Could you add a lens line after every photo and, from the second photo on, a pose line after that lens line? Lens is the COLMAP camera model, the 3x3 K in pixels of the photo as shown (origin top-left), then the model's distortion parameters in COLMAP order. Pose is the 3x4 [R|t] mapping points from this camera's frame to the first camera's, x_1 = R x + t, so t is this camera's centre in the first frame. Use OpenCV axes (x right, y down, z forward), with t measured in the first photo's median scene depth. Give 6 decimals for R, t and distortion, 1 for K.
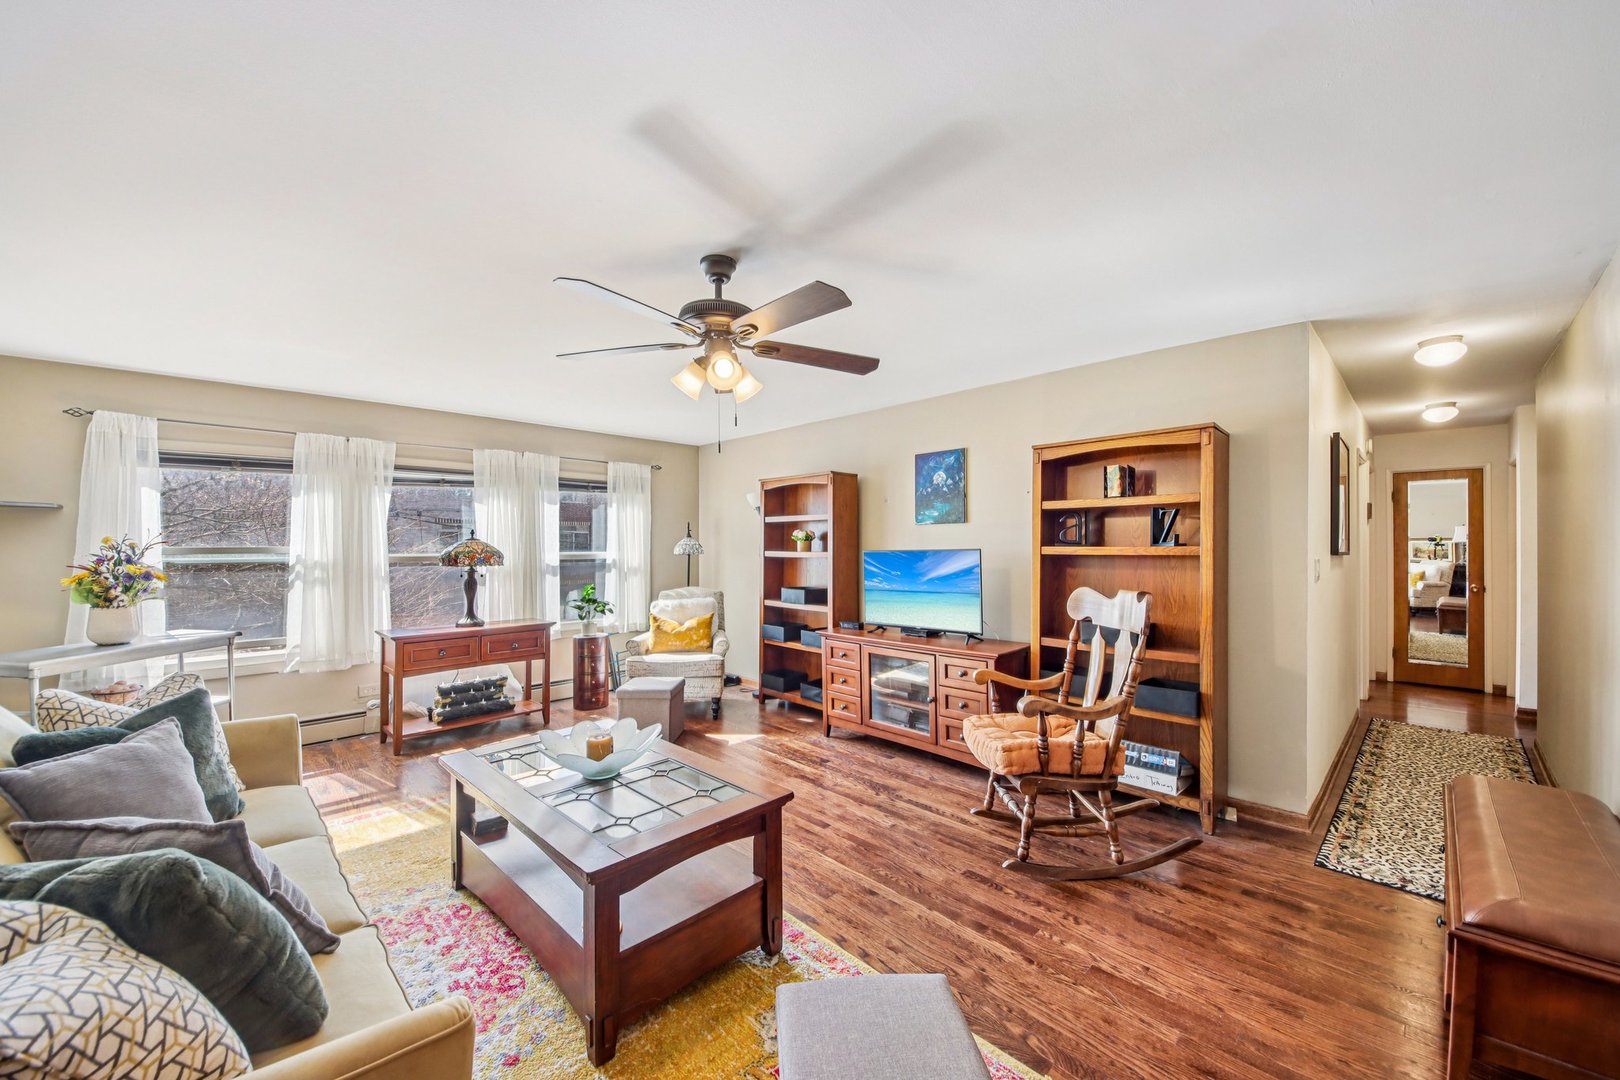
lens RADIAL K [[632.8, 0, 800.2], [0, 632.8, 543.5], [0, 0, 1]] dist [0.016676, -0.012167]
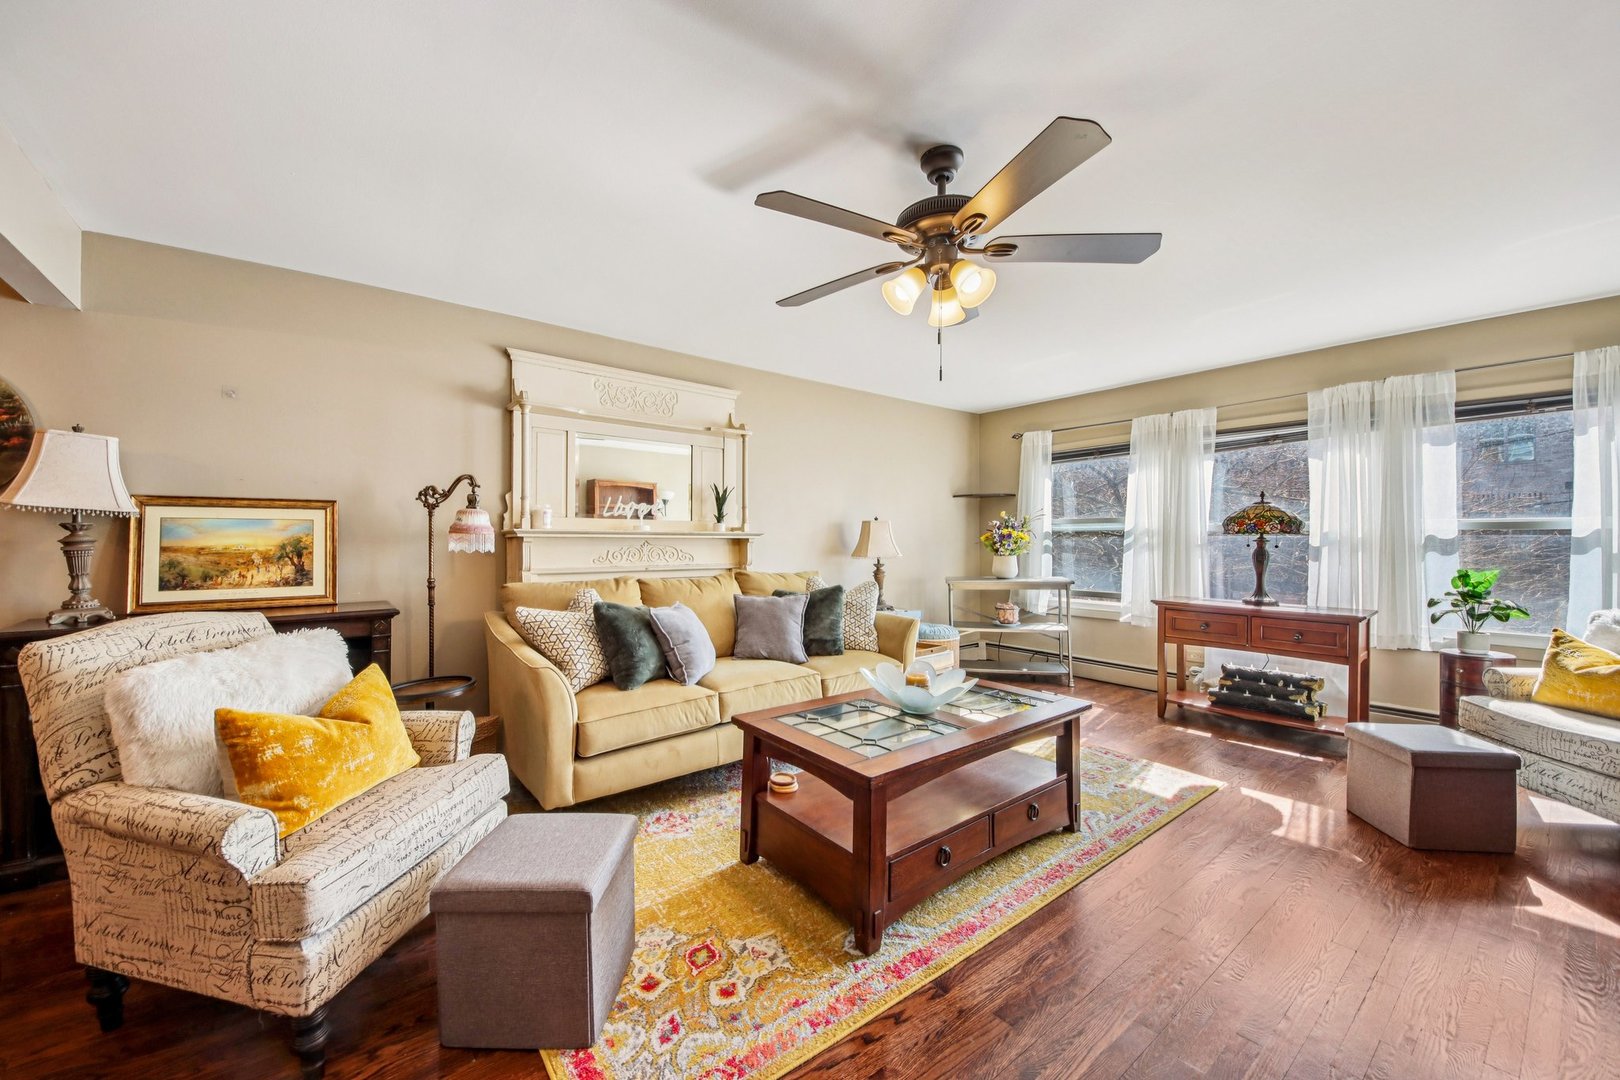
lens RADIAL K [[632.8, 0, 800.9], [0, 632.8, 536.9], [0, 0, 1]] dist [0.016676, -0.012167]
pose [[-0.135349, 0.000628, -0.990798, 0.420622], [0.000819, 1.000000, 0.000522, 0.038710], [0.990798, -0.000741, -0.135349, 0.521159]]
